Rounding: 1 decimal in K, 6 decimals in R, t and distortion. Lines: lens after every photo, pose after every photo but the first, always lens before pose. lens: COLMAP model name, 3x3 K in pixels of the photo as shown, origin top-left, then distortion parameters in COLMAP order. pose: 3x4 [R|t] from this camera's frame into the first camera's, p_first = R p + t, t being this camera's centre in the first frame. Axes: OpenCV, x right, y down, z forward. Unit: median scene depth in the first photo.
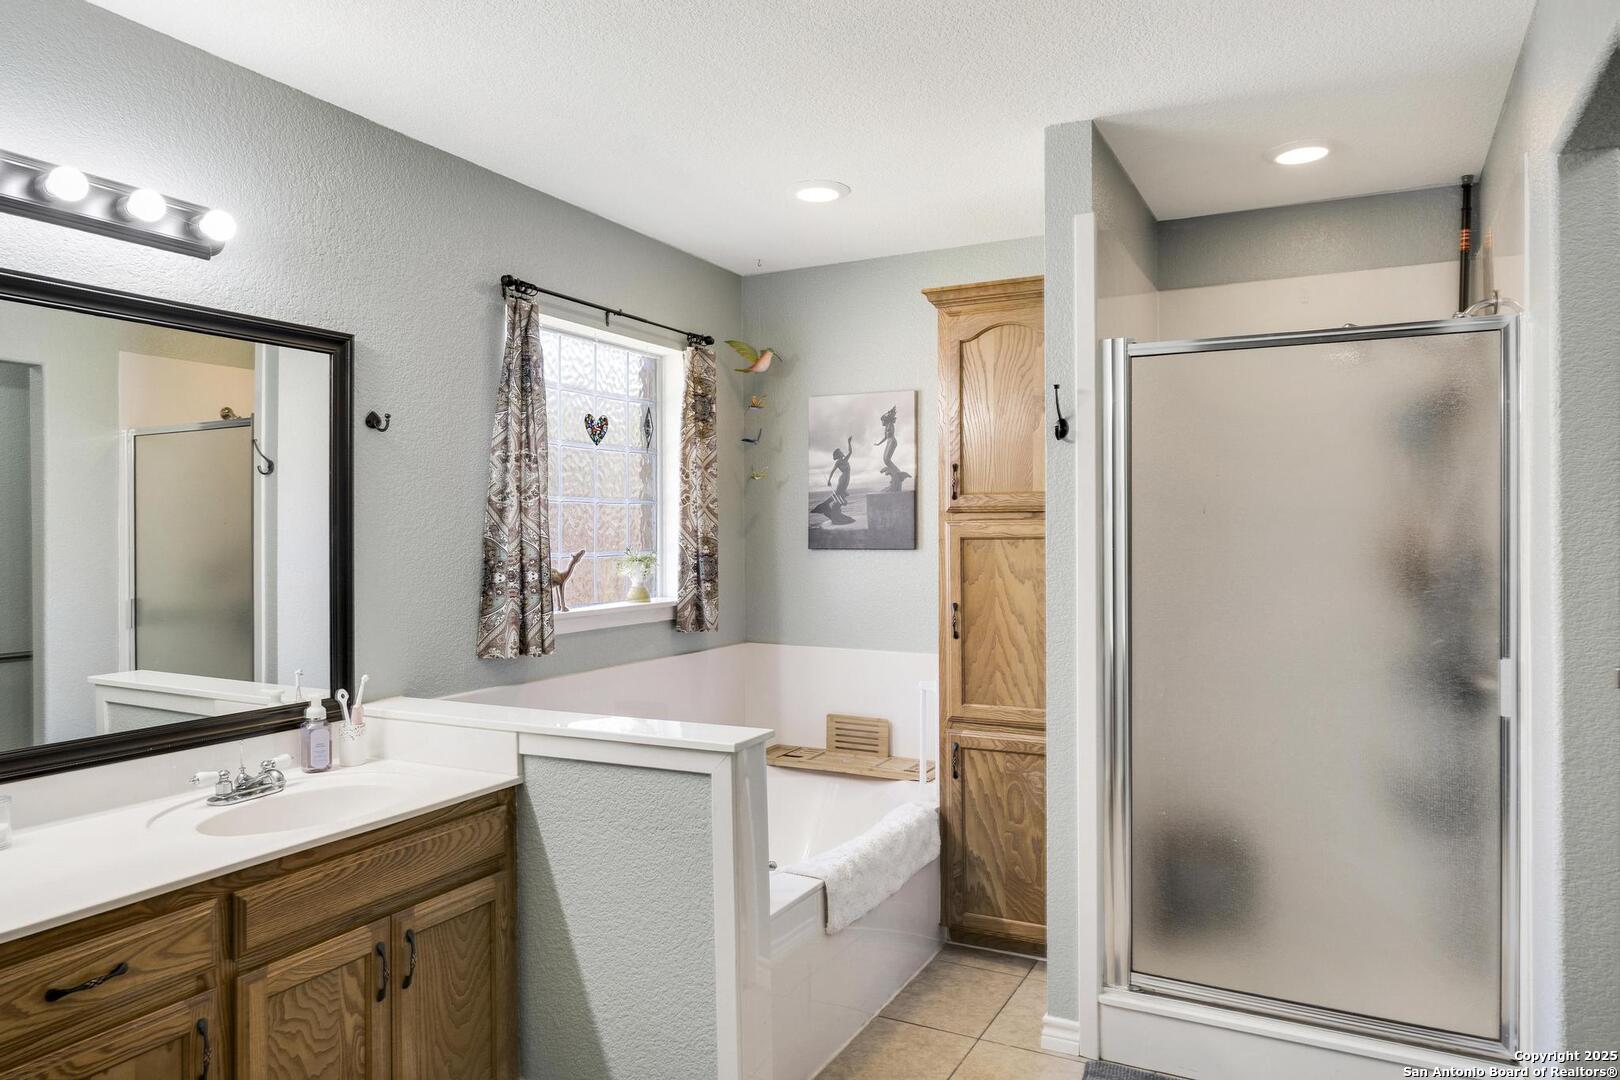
lens RADIAL K [[1074.4, 0, 810.0], [0, 1074.4, 540.0], [0, 0, 1]] dist [0.002193, 0.001414]
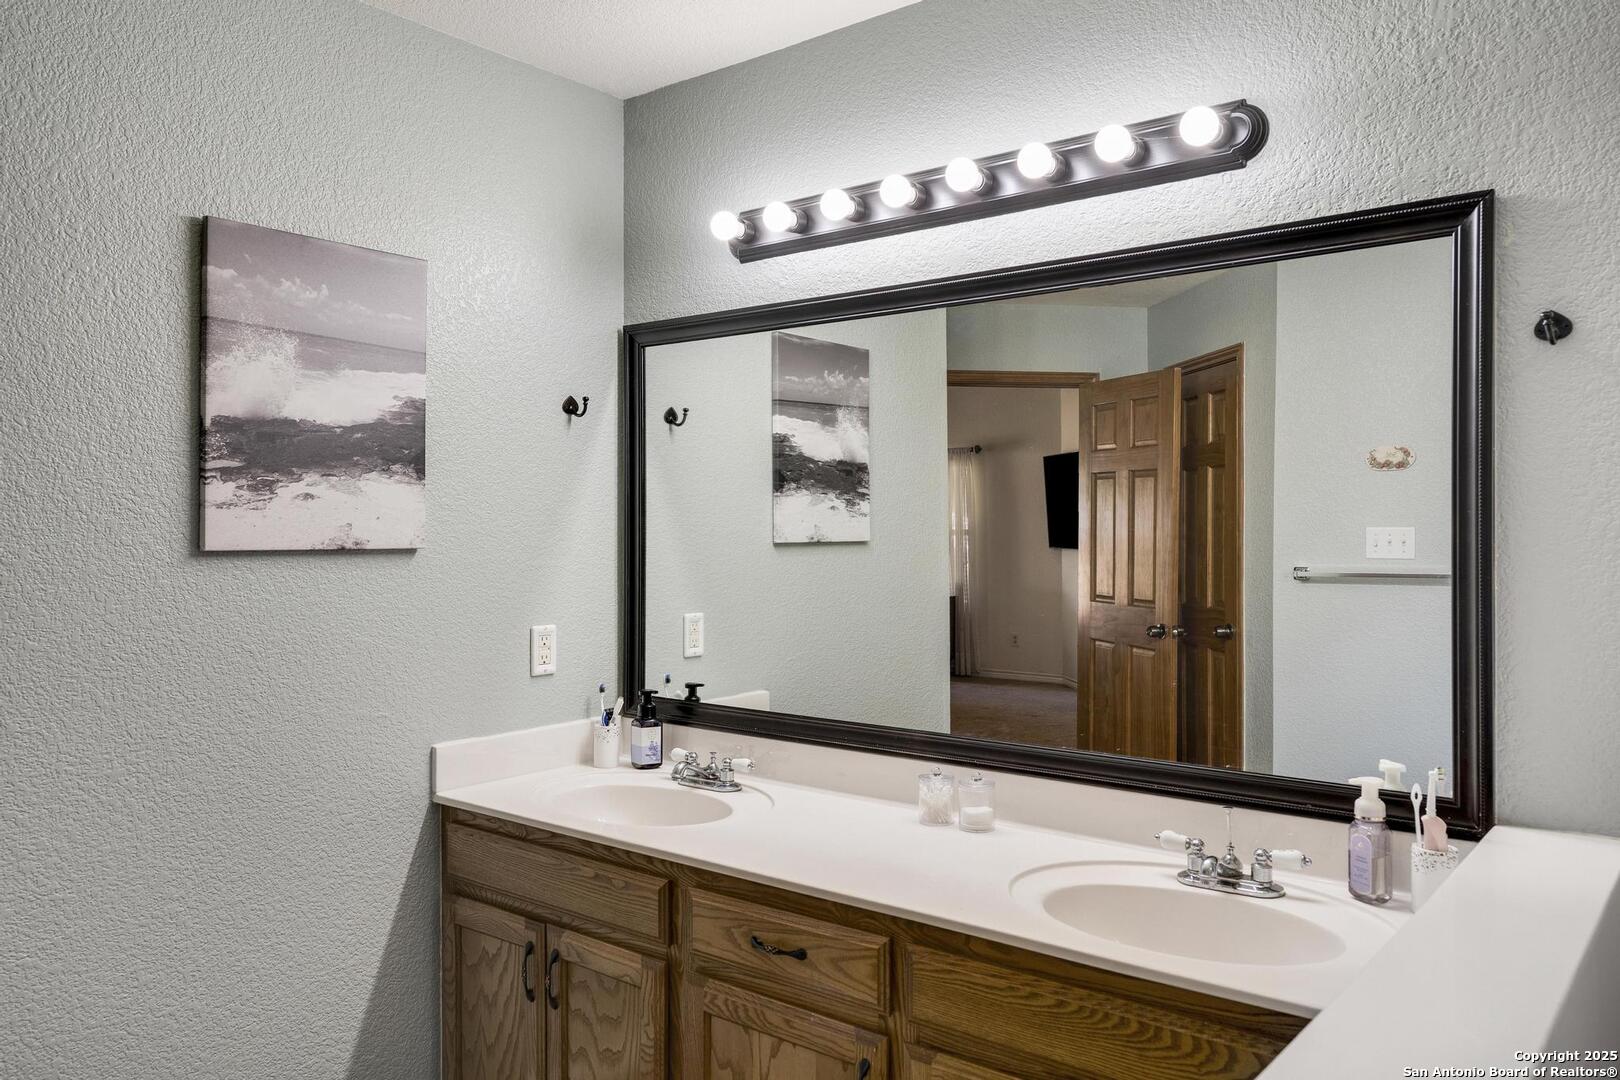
lens RADIAL K [[1215.4, 0, 811.8], [0, 1215.4, 517.3], [0, 0, 1]] dist [0.007236, 0.004598]
pose [[-0.217563, -0.000672, -0.976046, 0.428393], [-0.004040, 0.999992, 0.000212, -0.015205], [0.976038, 0.003989, -0.217564, 1.106949]]
